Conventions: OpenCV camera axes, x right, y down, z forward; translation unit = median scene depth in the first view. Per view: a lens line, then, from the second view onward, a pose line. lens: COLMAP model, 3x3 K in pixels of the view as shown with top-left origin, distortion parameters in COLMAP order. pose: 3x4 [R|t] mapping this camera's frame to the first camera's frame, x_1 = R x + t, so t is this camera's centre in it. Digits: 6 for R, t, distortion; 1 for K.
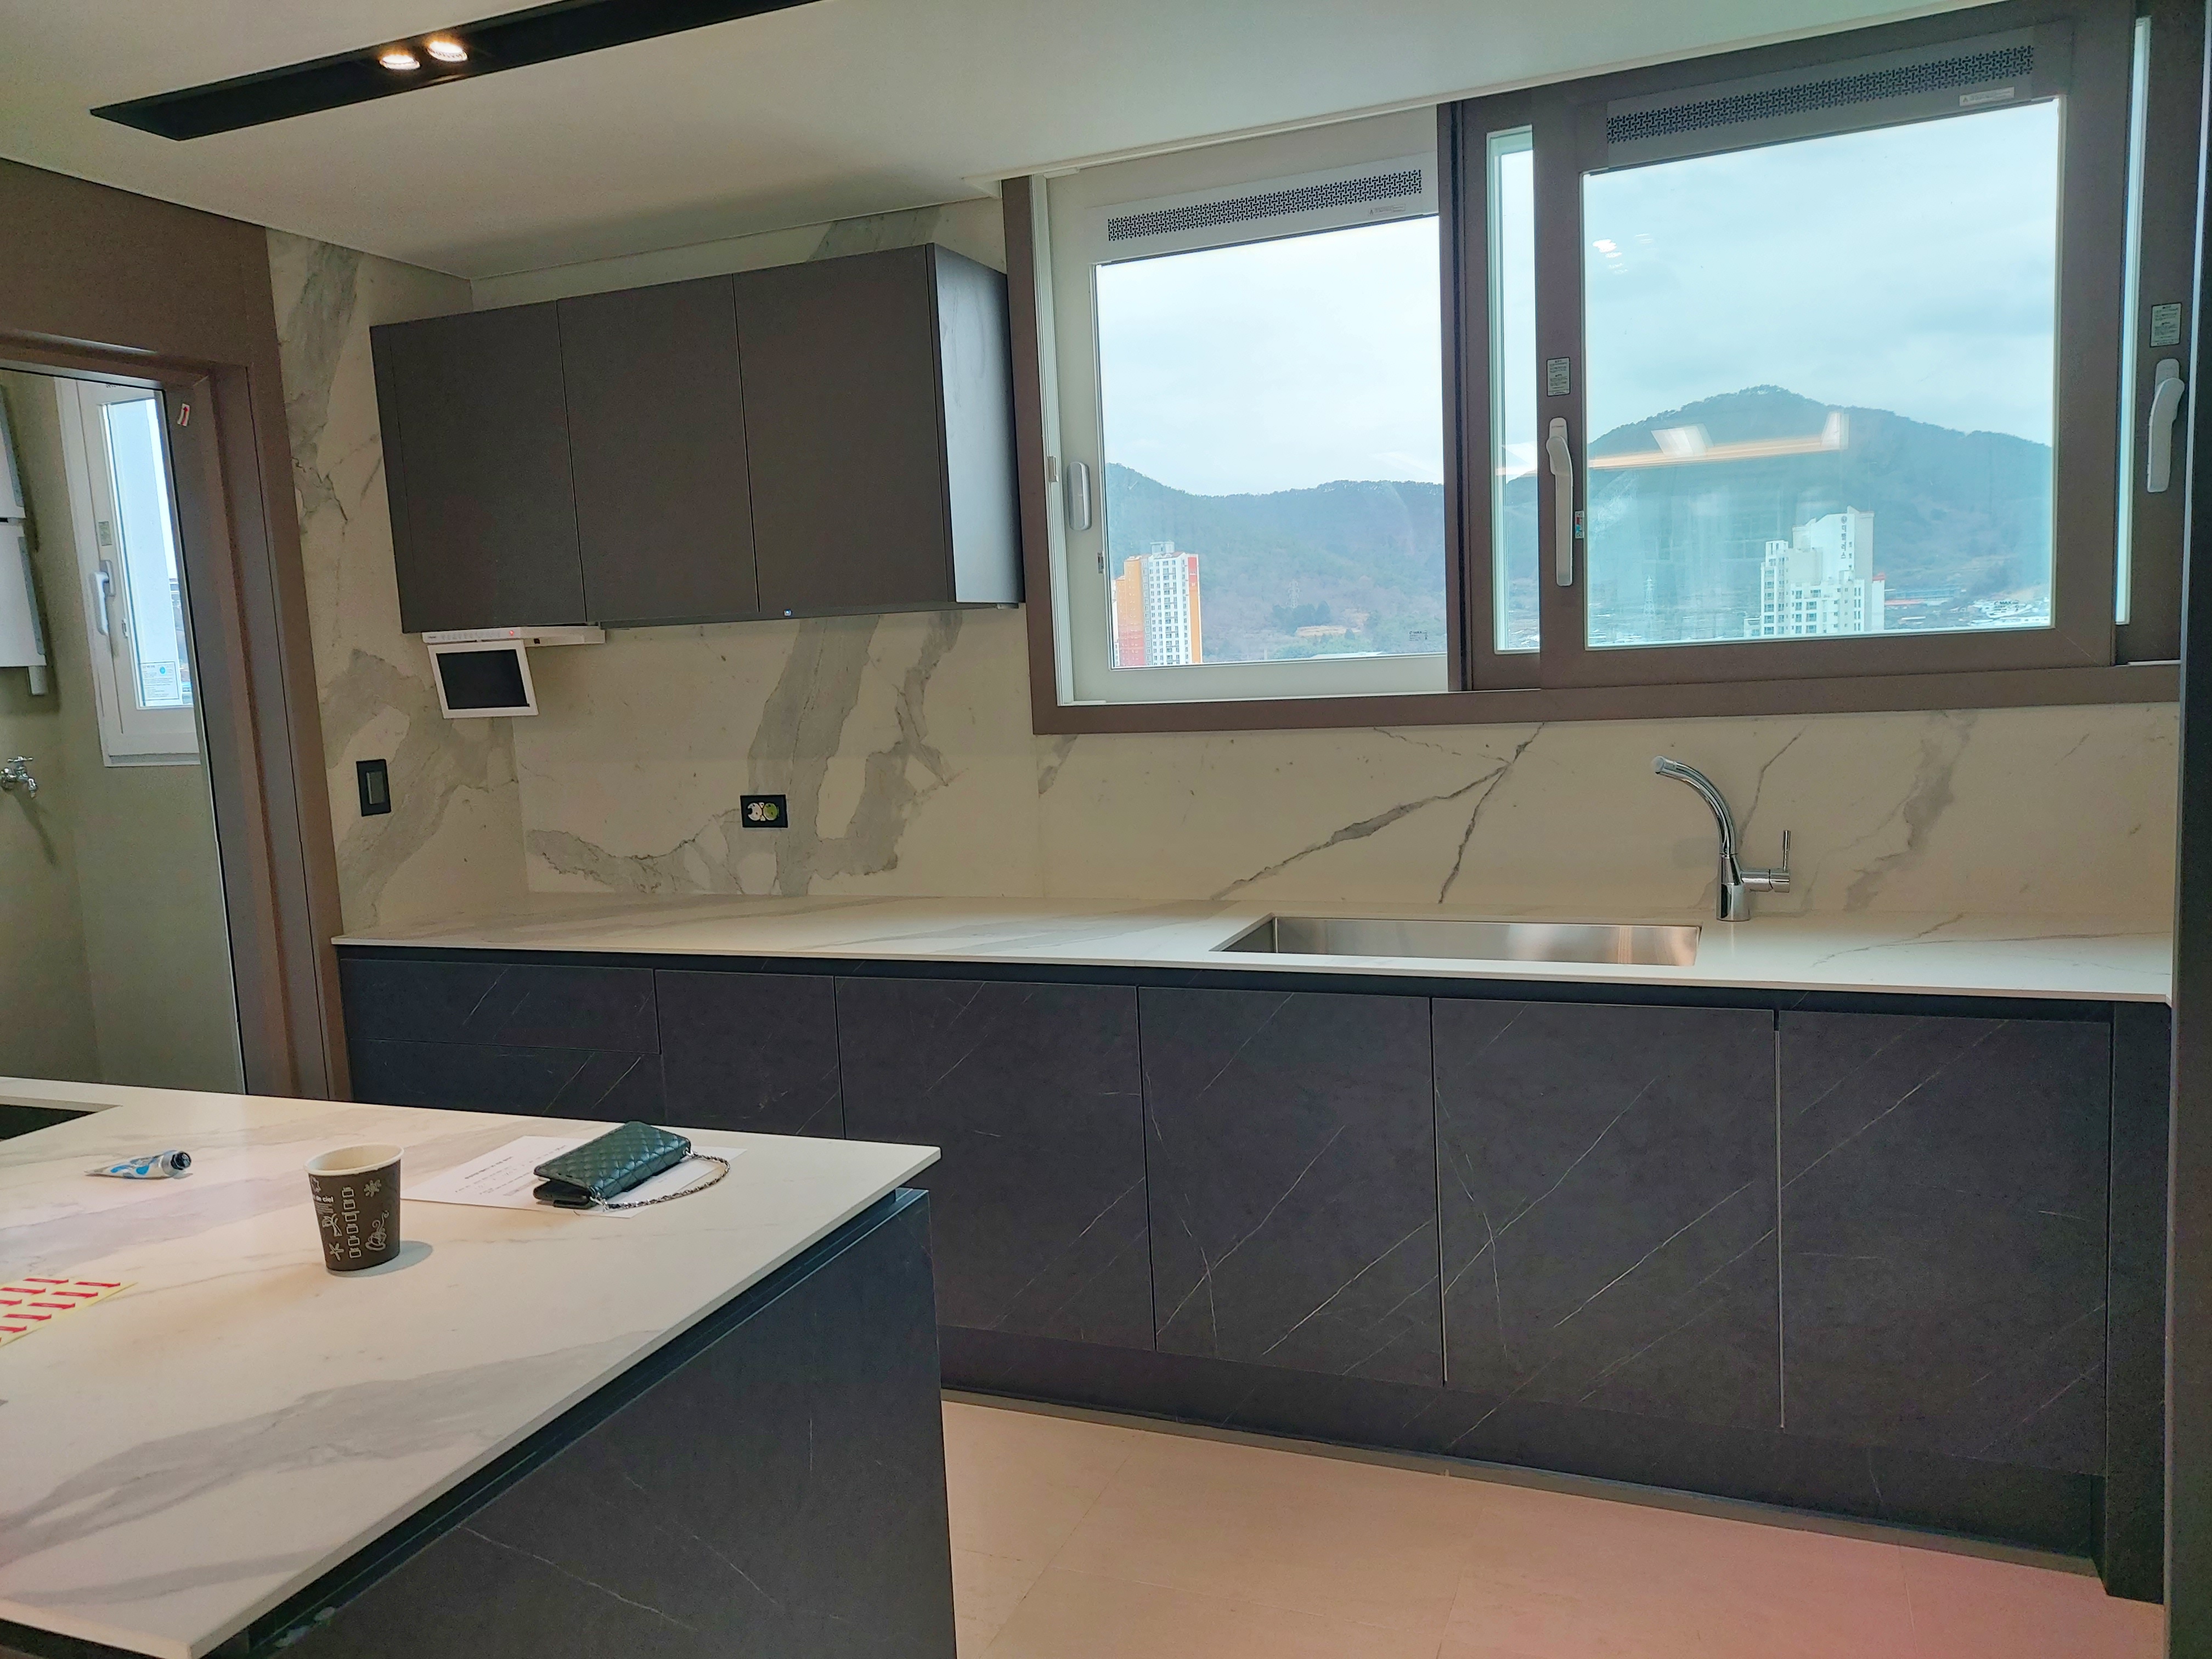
lens RADIAL K [[1596.4, 0, 1106.0], [0, 1596.4, 829.5], [0, 0, 1]] dist [0.011181, -0.003042]
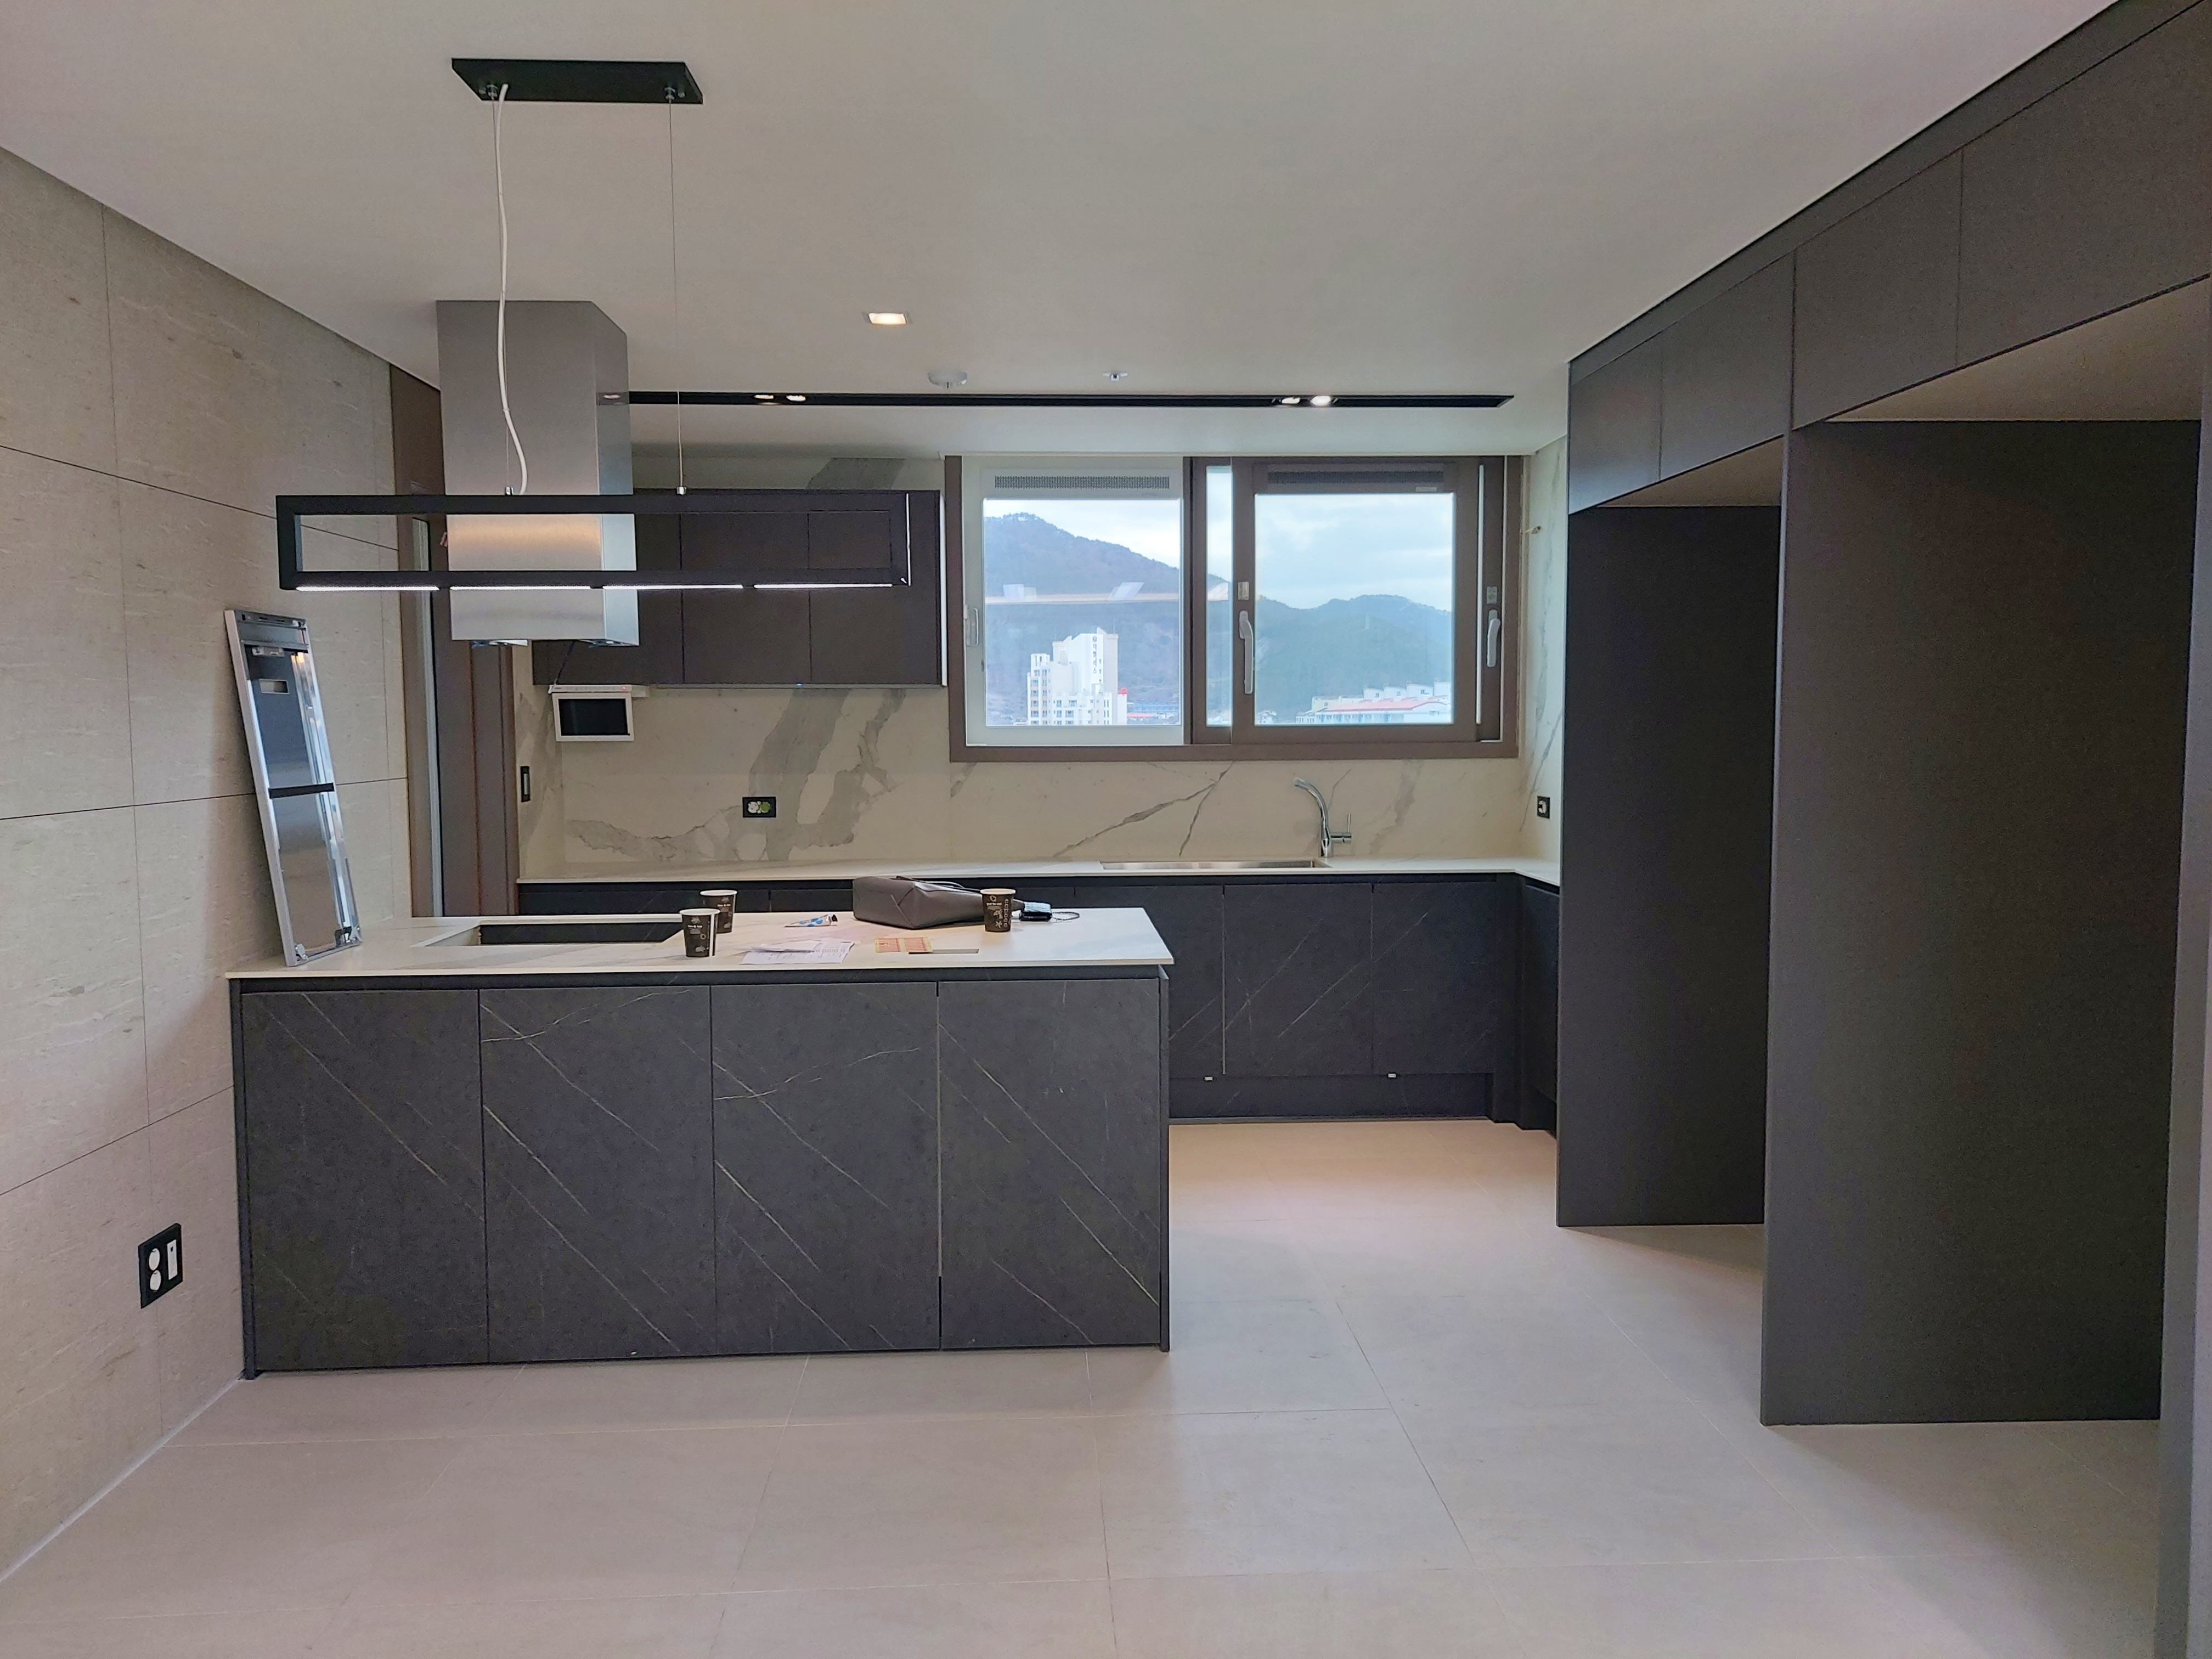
lens RADIAL K [[1596.4, 0, 1106.0], [0, 1596.4, 829.5], [0, 0, 1]] dist [0.011181, -0.003042]
pose [[0.905442, 0.015046, 0.424204, -0.618439], [0.009112, 0.998452, -0.054863, 0.108746], [-0.424373, 0.053541, 0.903903, -0.626674]]
